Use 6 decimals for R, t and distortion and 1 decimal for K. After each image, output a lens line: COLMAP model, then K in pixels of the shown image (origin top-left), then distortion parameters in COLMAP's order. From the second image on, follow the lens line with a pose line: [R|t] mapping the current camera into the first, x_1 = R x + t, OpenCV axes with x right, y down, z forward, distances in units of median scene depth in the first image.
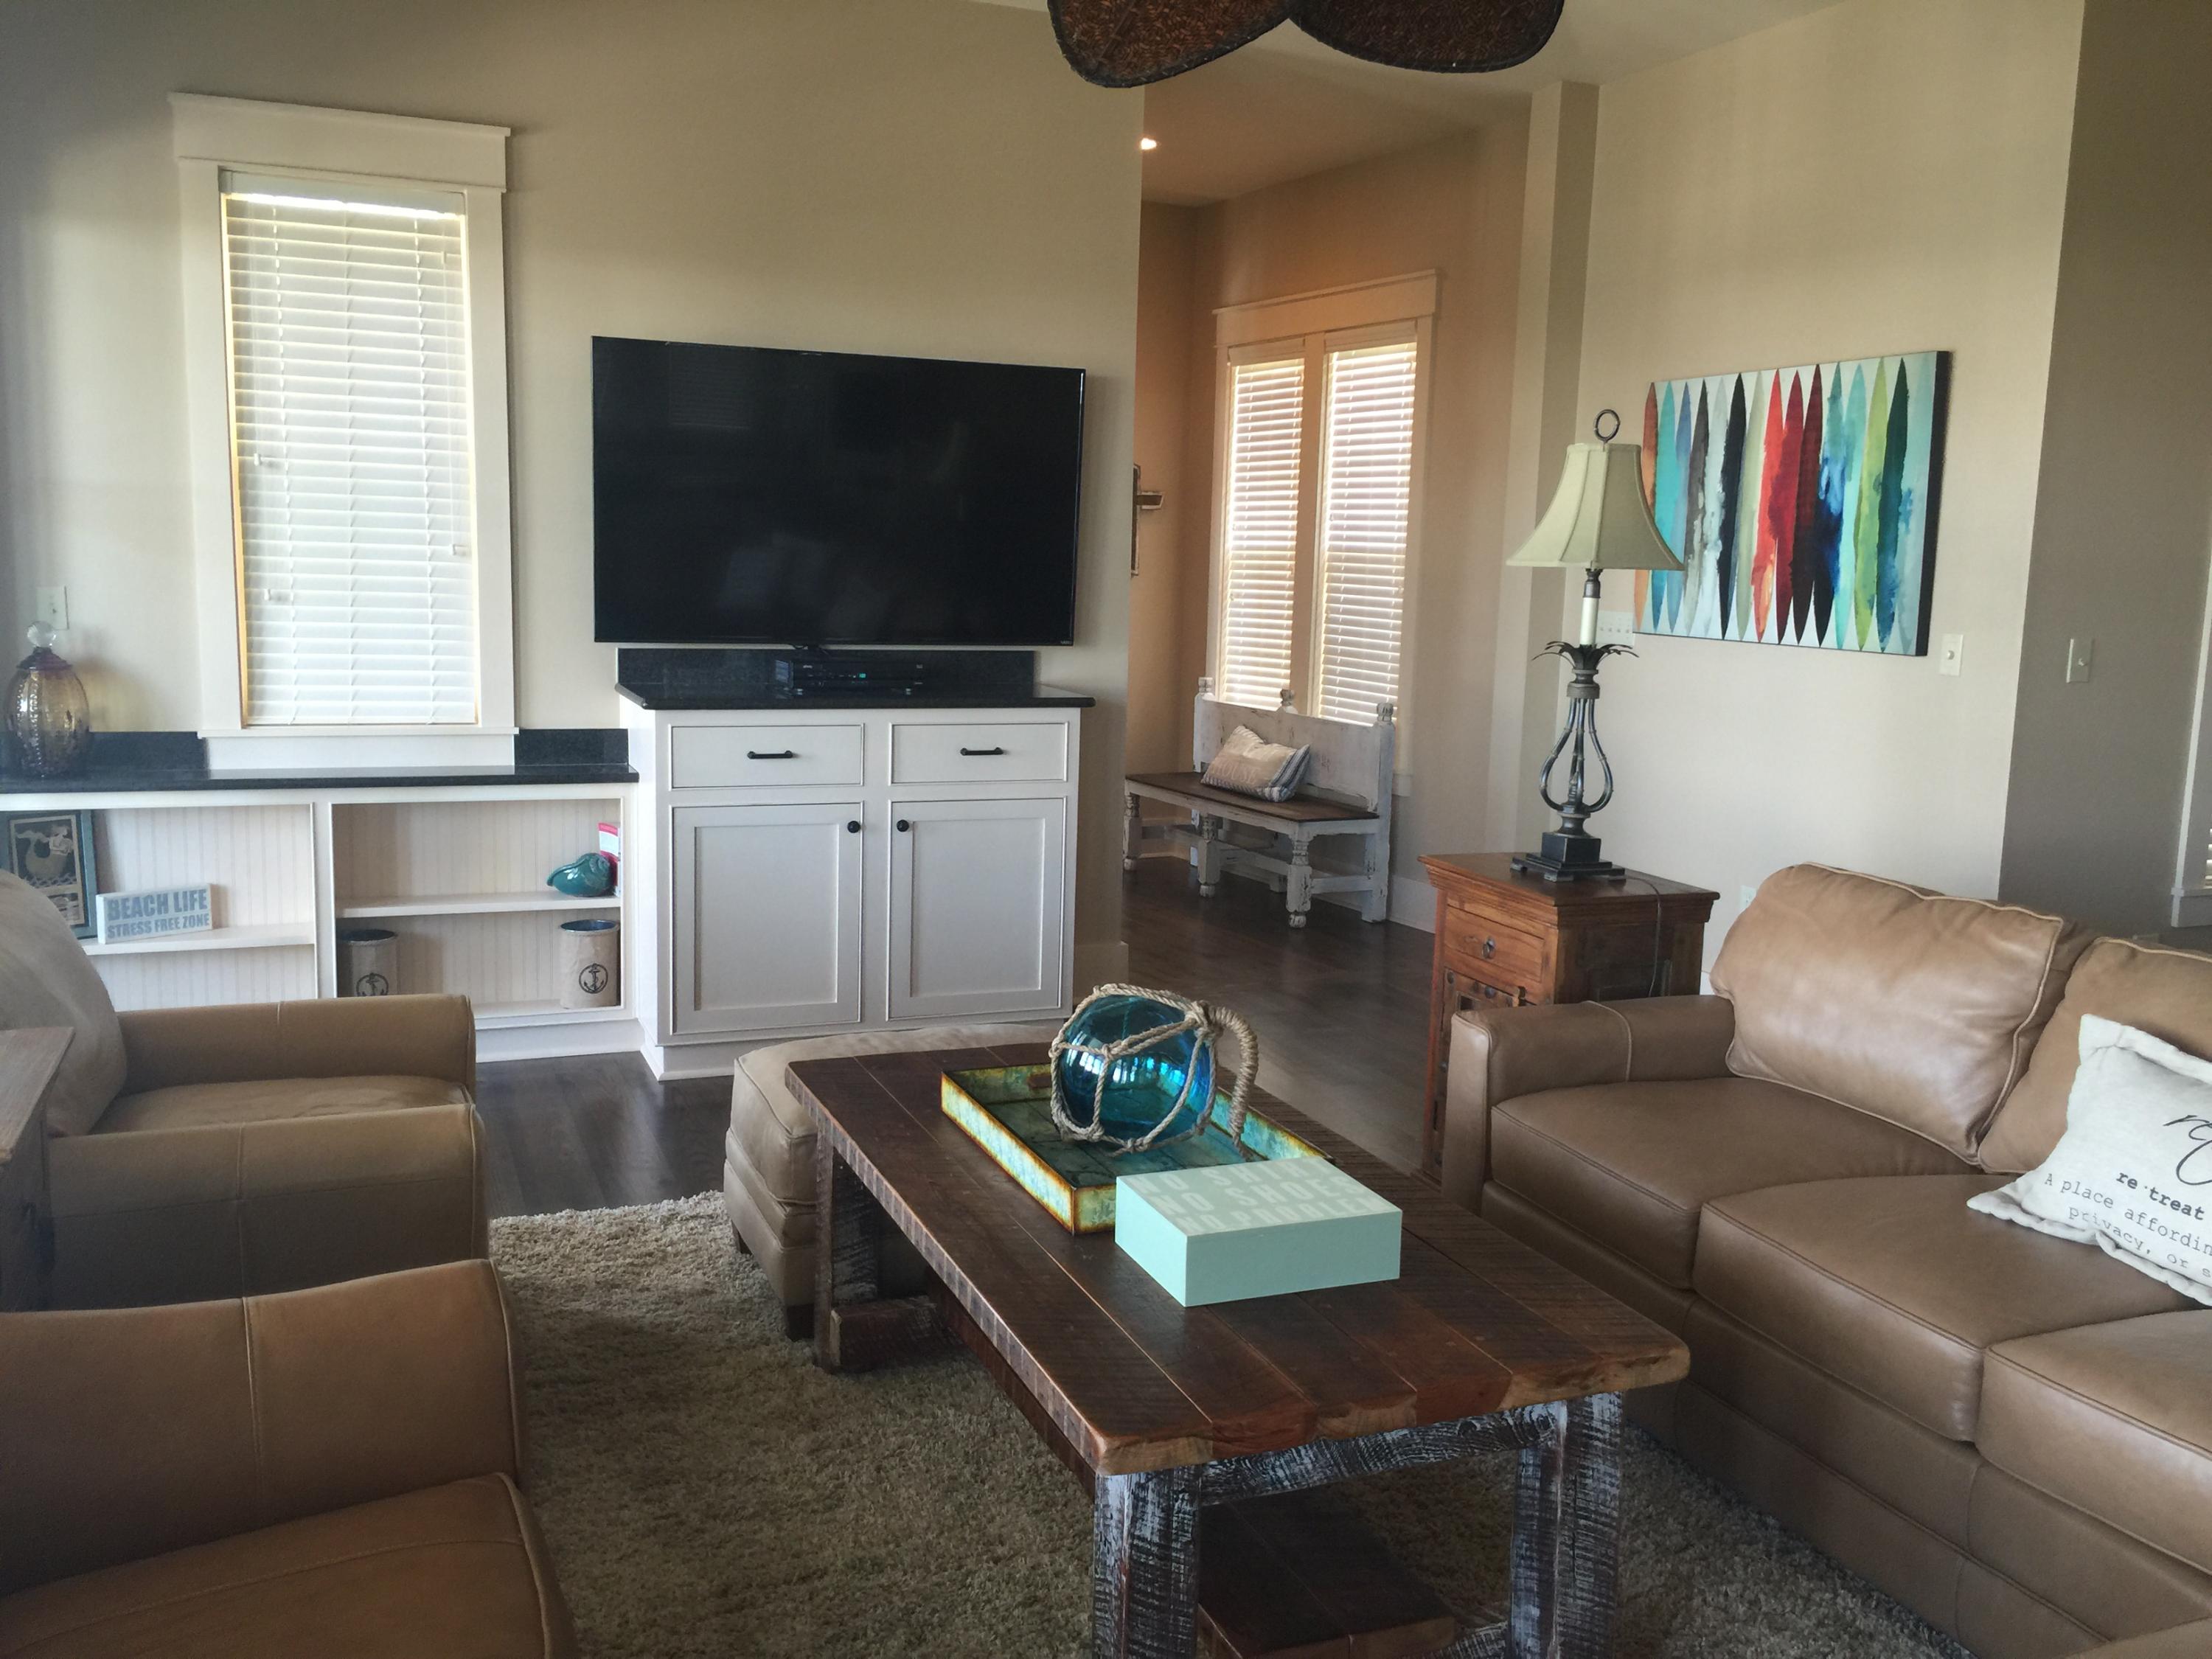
lens RADIAL K [[1905.7, 0, 1100.1], [0, 1905.7, 836.3], [0, 0, 1]] dist [0.090986, -0.127825]
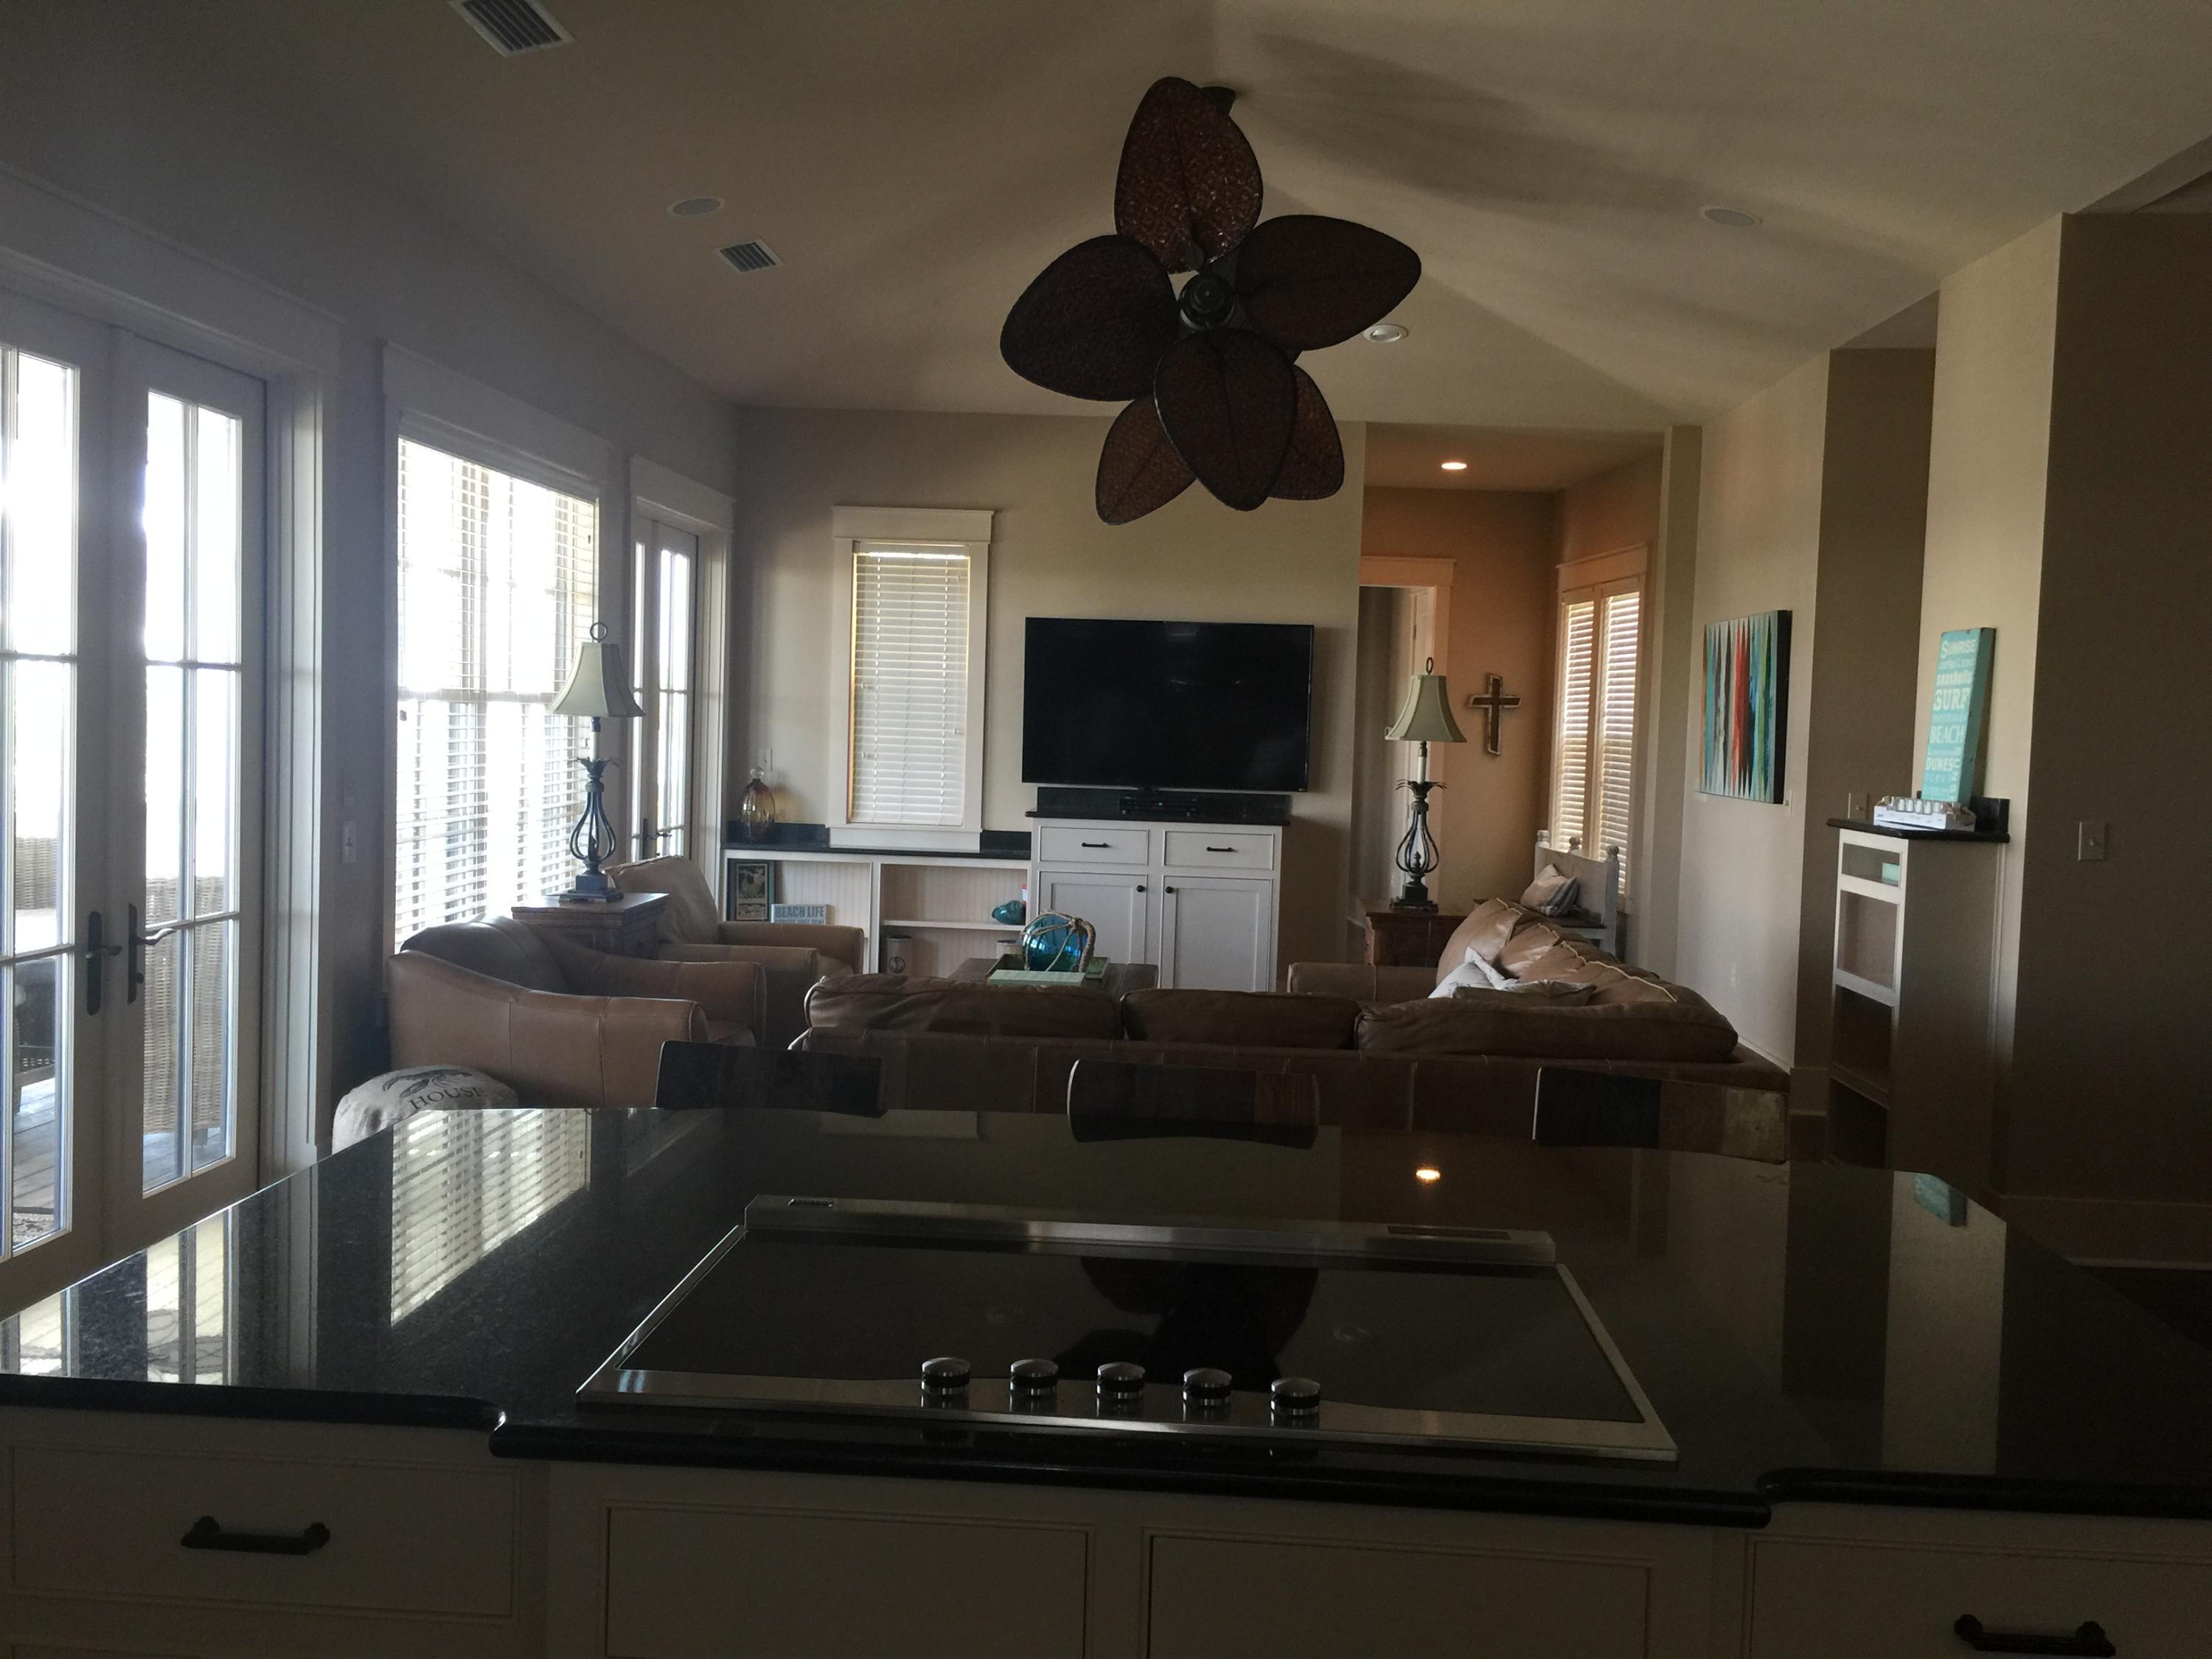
lens RADIAL K [[1905.7, 0, 1100.1], [0, 1905.7, 836.3], [0, 0, 1]] dist [0.090986, -0.127825]
pose [[0.907573, 0.027841, -0.418970, 0.570496], [-0.070462, 0.993748, -0.086599, 0.101815], [0.413939, 0.108117, 0.903861, -0.598719]]
